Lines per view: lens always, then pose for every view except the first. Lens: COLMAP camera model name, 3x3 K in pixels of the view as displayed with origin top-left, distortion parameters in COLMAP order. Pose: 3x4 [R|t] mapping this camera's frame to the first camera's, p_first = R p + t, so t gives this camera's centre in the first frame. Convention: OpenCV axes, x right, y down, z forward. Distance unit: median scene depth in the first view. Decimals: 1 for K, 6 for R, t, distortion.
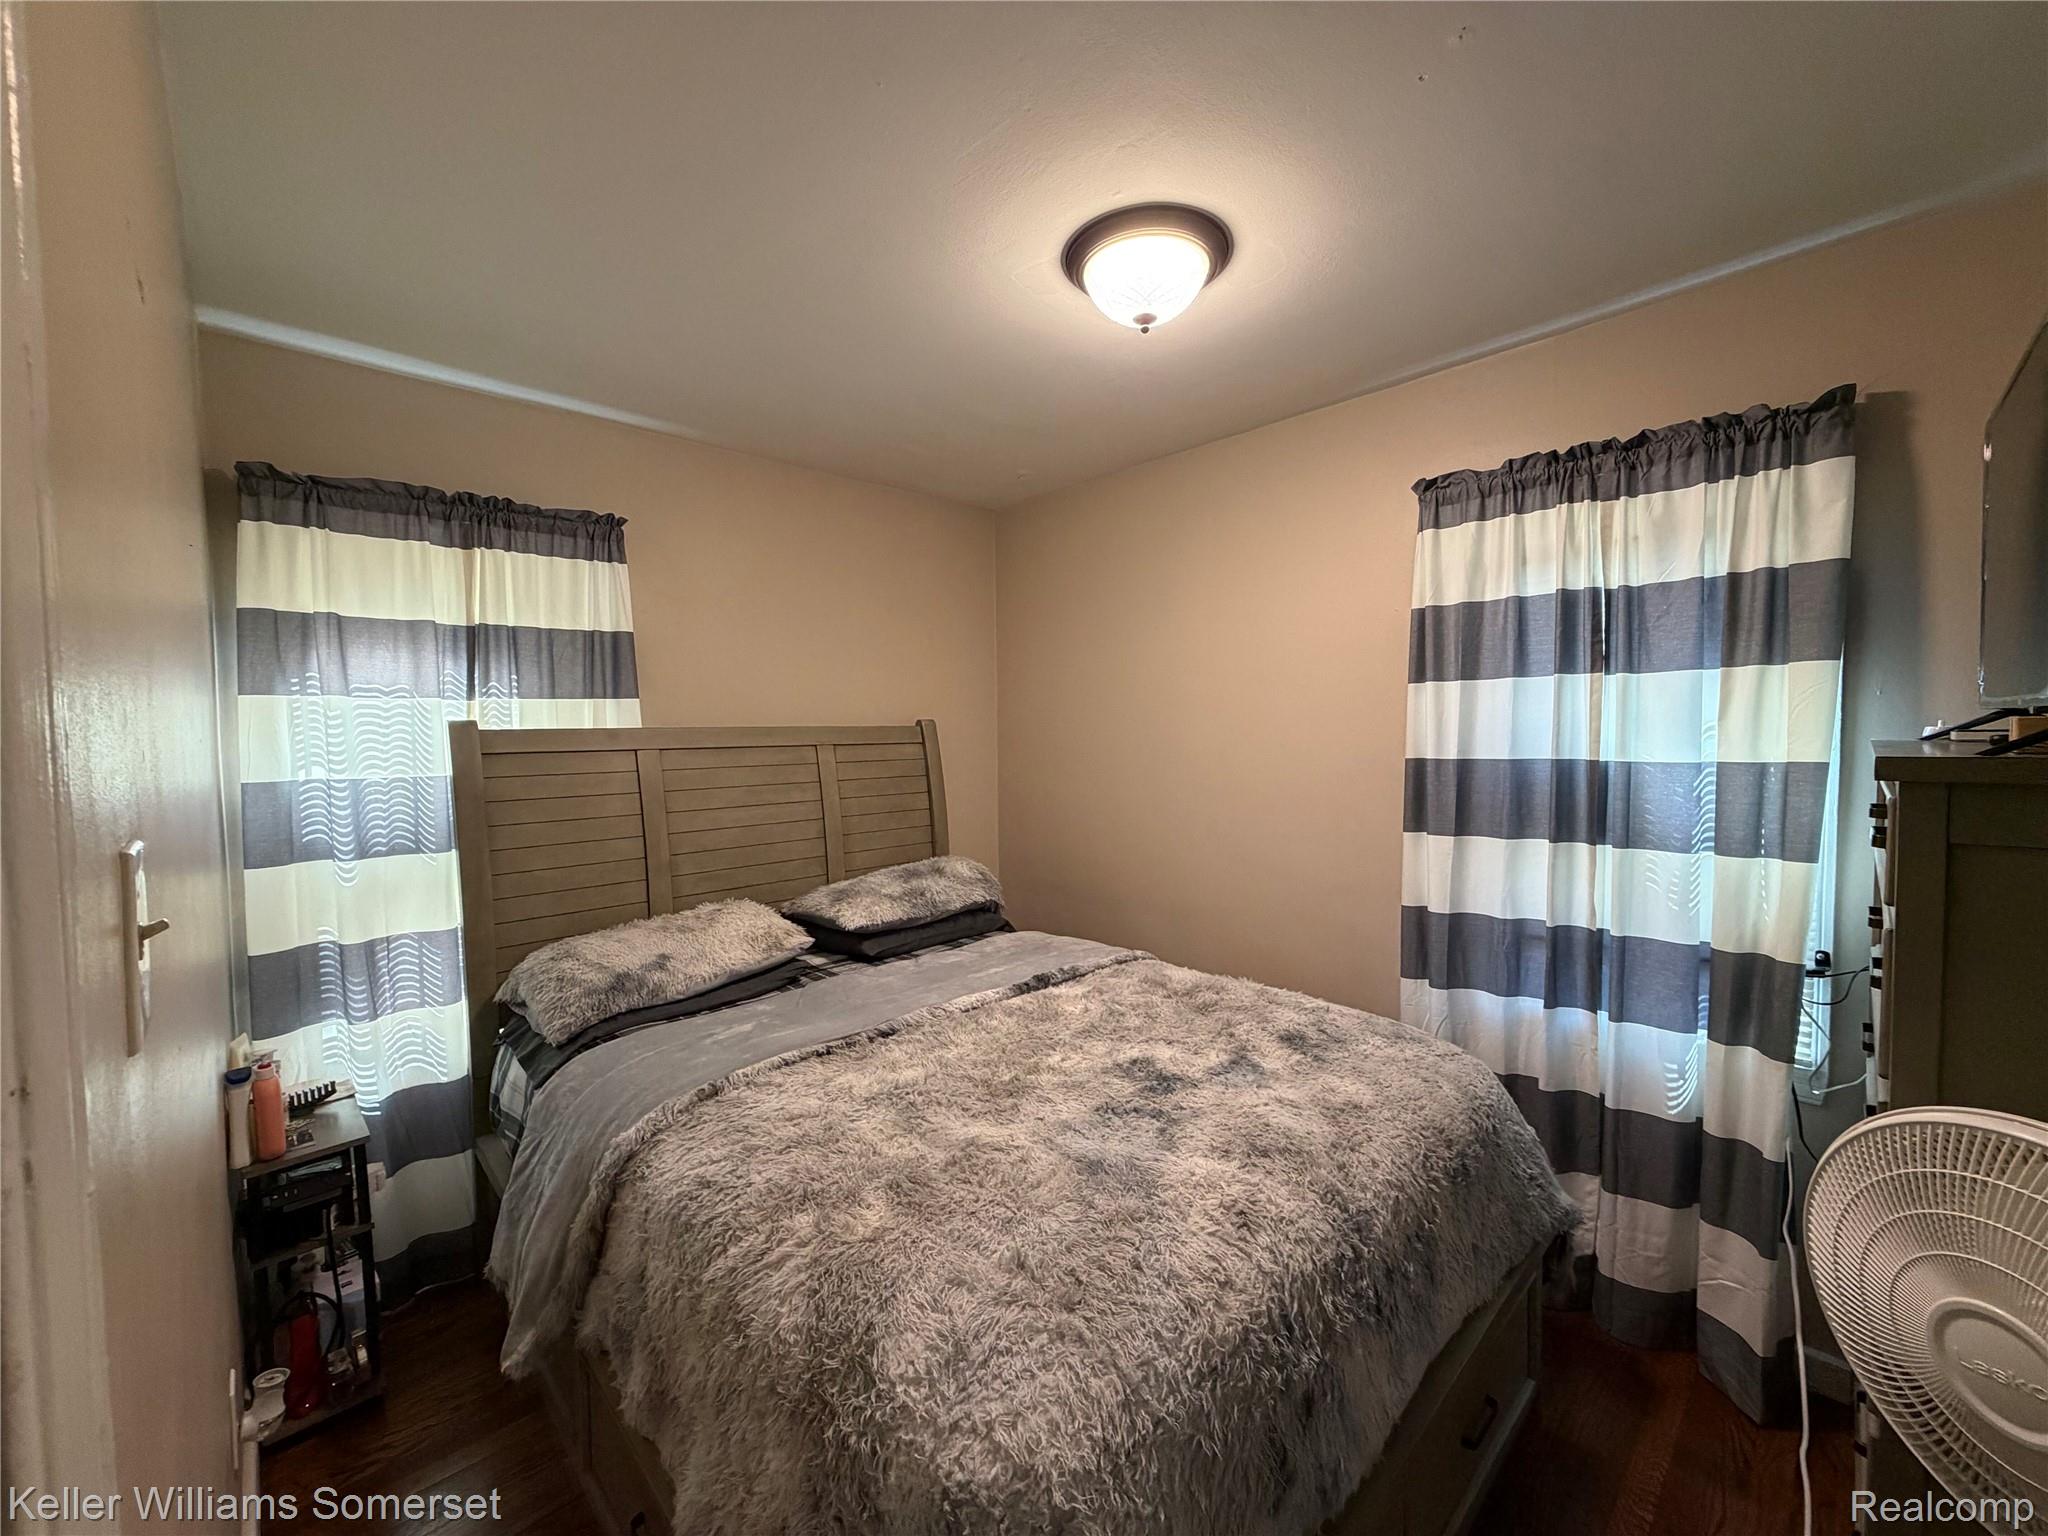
lens RADIAL K [[810.3, 0, 1029.7], [0, 810.3, 769.2], [0, 0, 1]] dist [-0.001177, -0.000322]
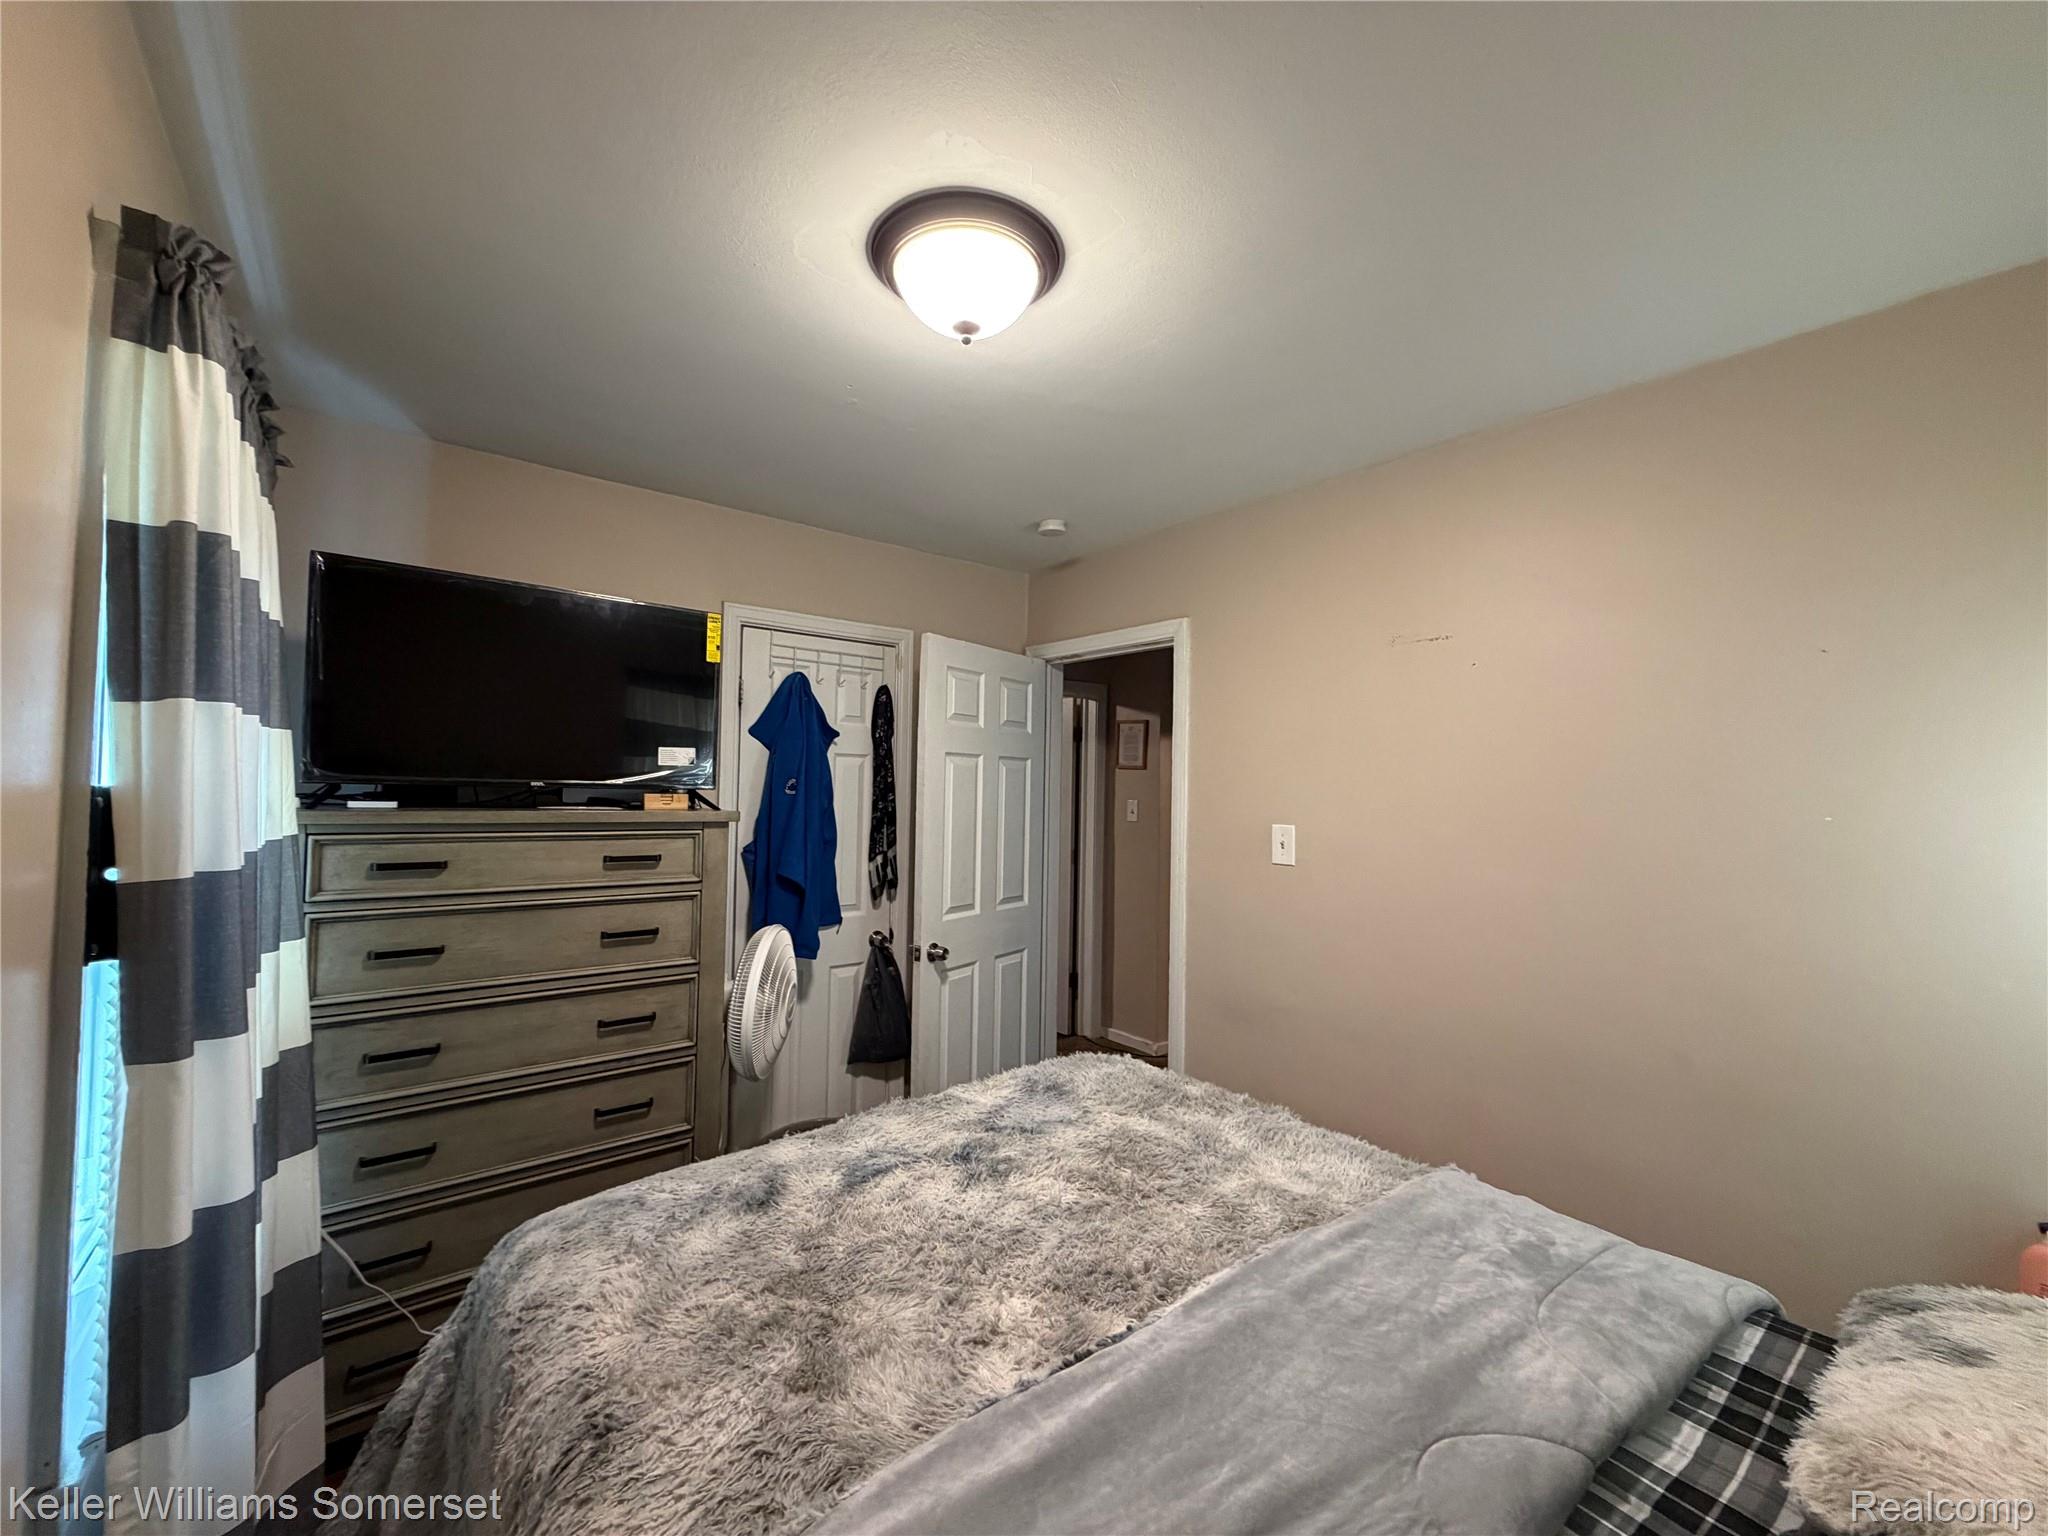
lens RADIAL K [[810.3, 0, 1029.7], [0, 810.3, 769.2], [0, 0, 1]] dist [-0.001177, -0.000322]
pose [[-0.994746, -0.005793, 0.102213, -0.013255], [-0.002531, 0.999484, 0.032011, -0.119459], [-0.102346, 0.031584, -0.994247, 1.863293]]
